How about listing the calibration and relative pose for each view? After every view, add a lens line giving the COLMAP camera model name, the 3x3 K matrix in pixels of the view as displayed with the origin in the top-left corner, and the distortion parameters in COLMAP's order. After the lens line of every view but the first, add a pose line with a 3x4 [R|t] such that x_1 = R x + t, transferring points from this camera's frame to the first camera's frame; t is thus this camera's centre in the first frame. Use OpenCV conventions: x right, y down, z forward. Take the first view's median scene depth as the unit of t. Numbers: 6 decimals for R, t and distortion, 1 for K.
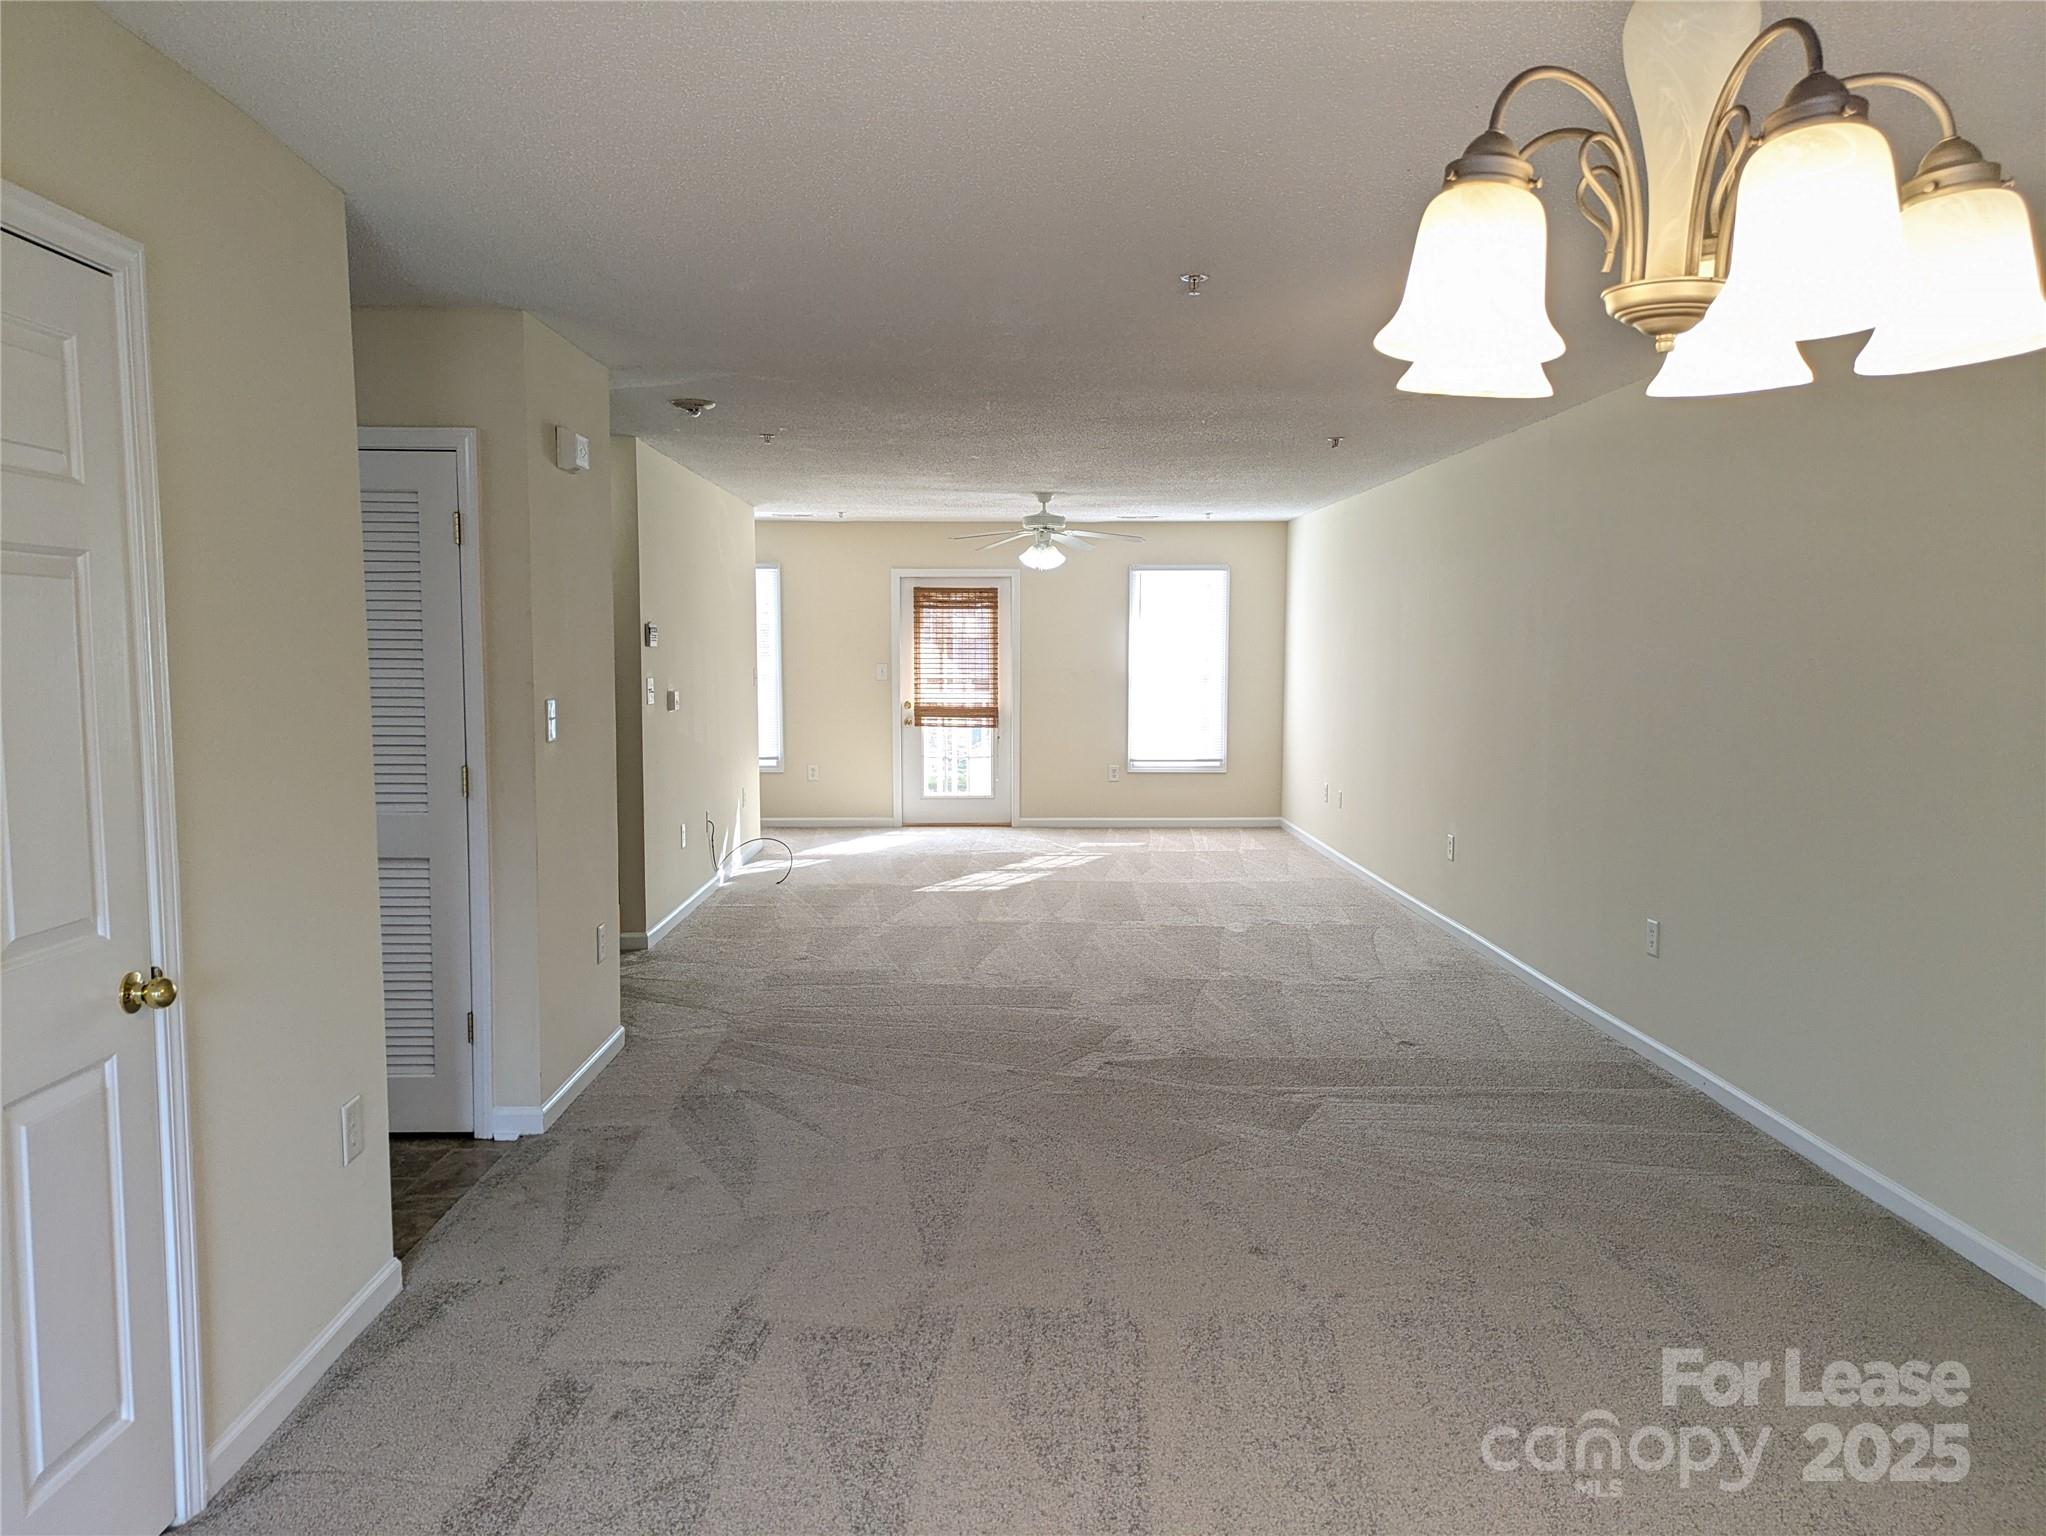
lens RADIAL K [[1498.2, 0, 1021.3], [0, 1498.2, 769.7], [0, 0, 1]] dist [0.022394, -0.006842]
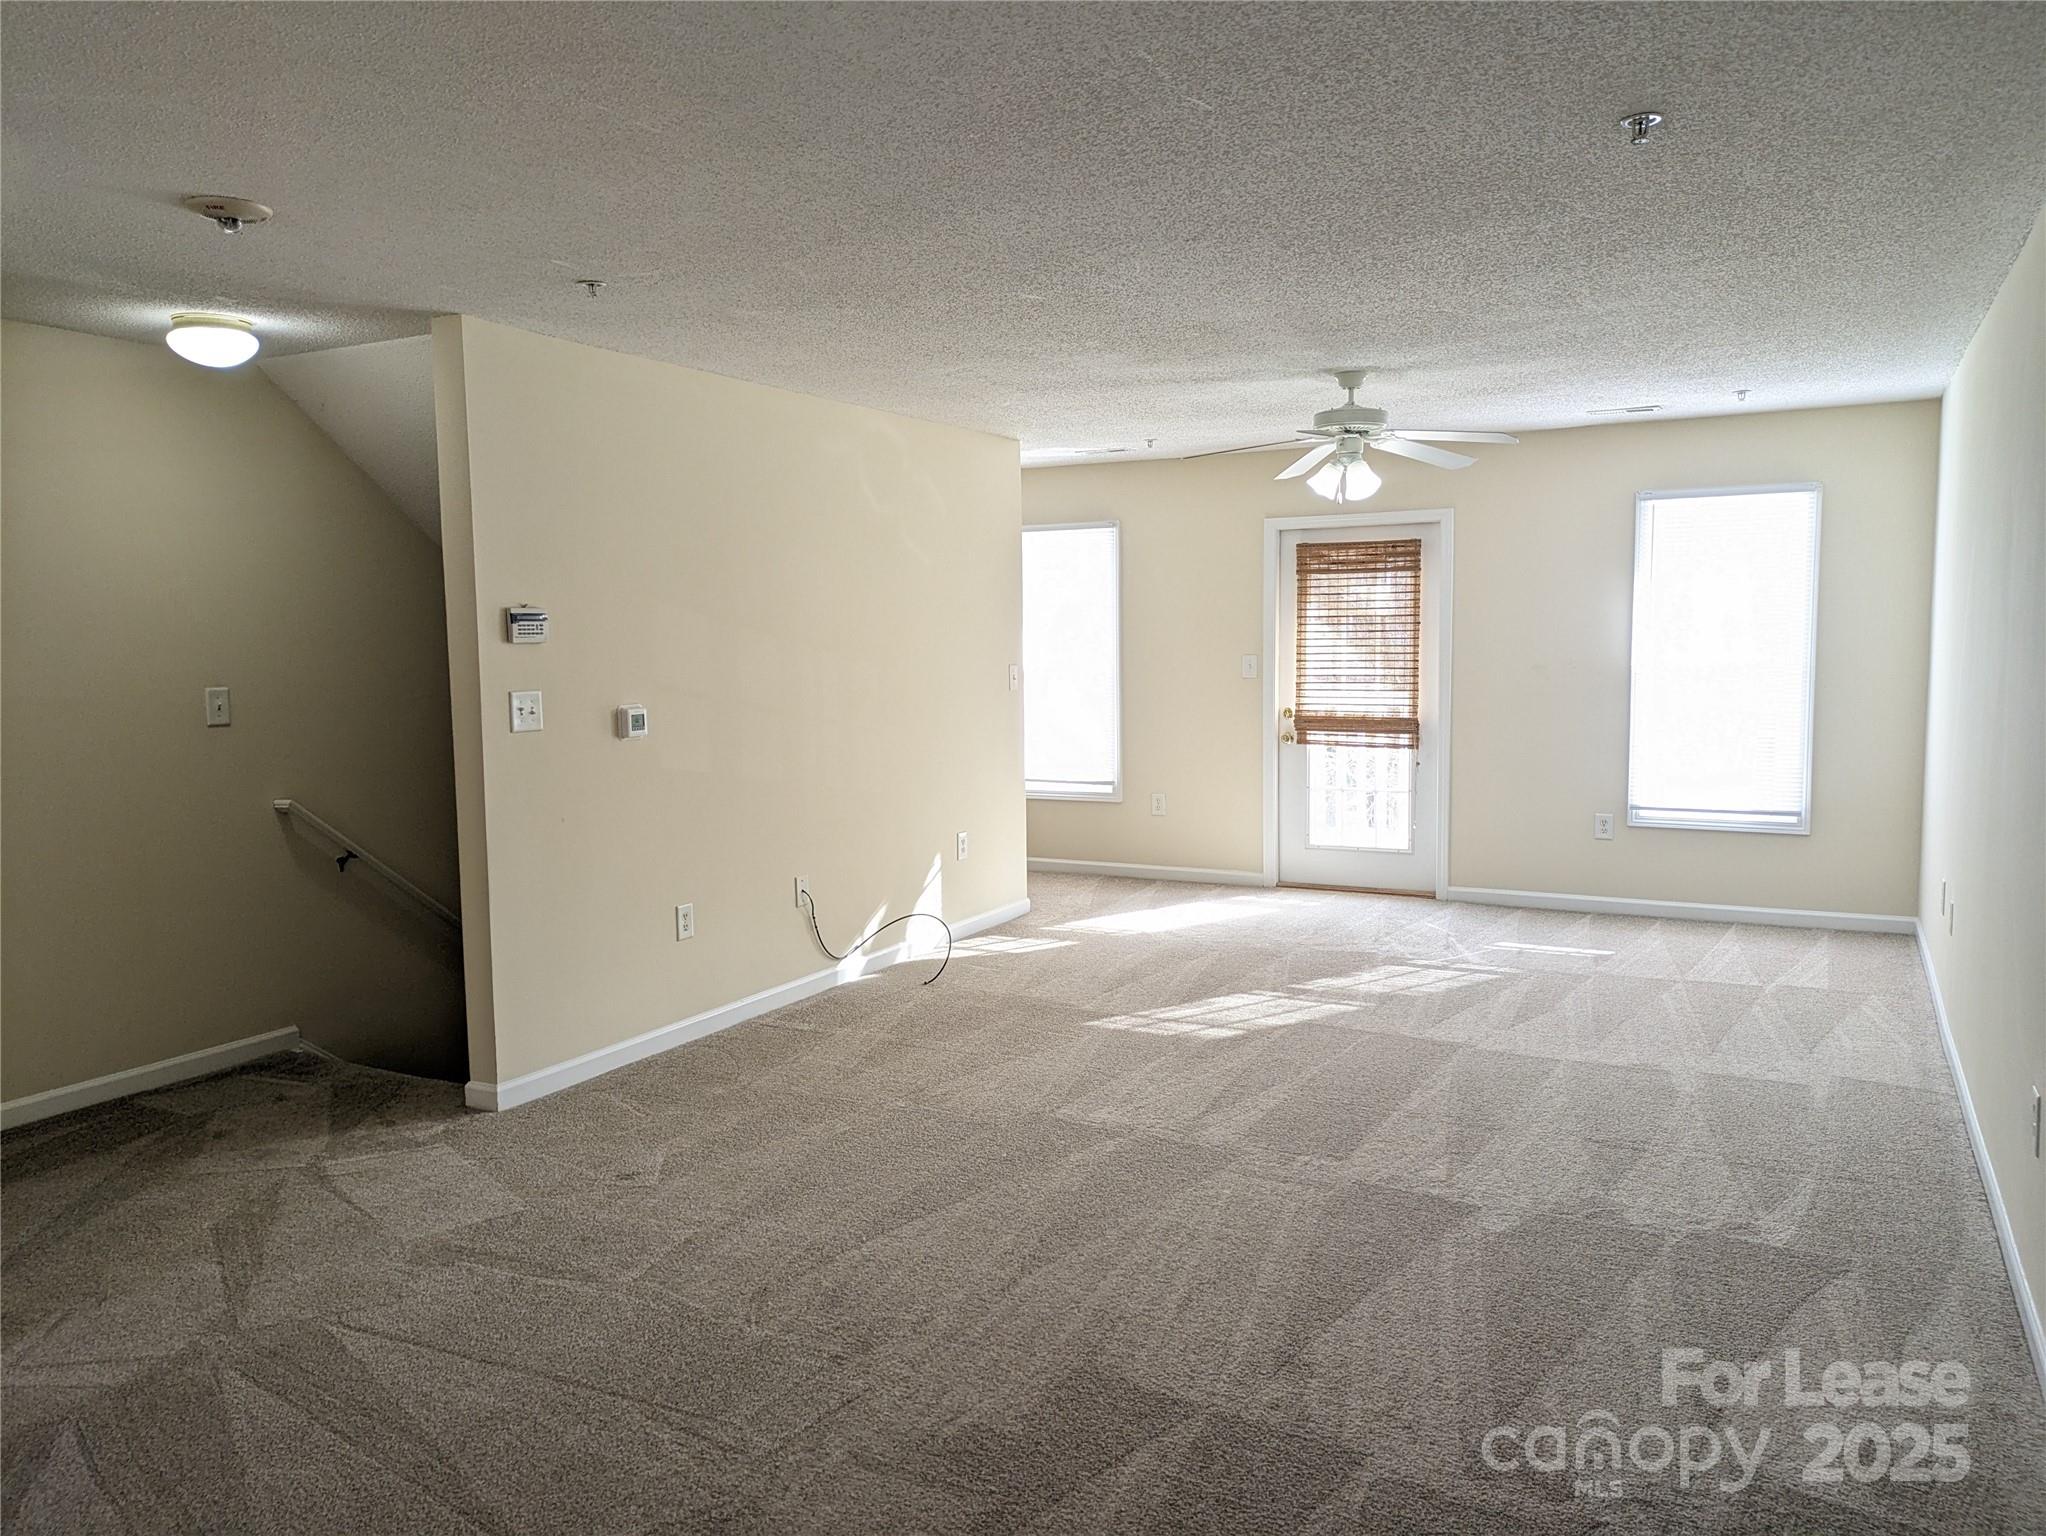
lens RADIAL K [[1498.2, 0, 1024.6], [0, 1498.2, 765.9], [0, 0, 1]] dist [0.022394, -0.006842]
pose [[0.870308, 0.031936, -0.491471, 0.161191], [-0.025814, 0.999482, 0.019235, -0.029156], [0.491830, -0.004053, 0.870682, 0.334013]]
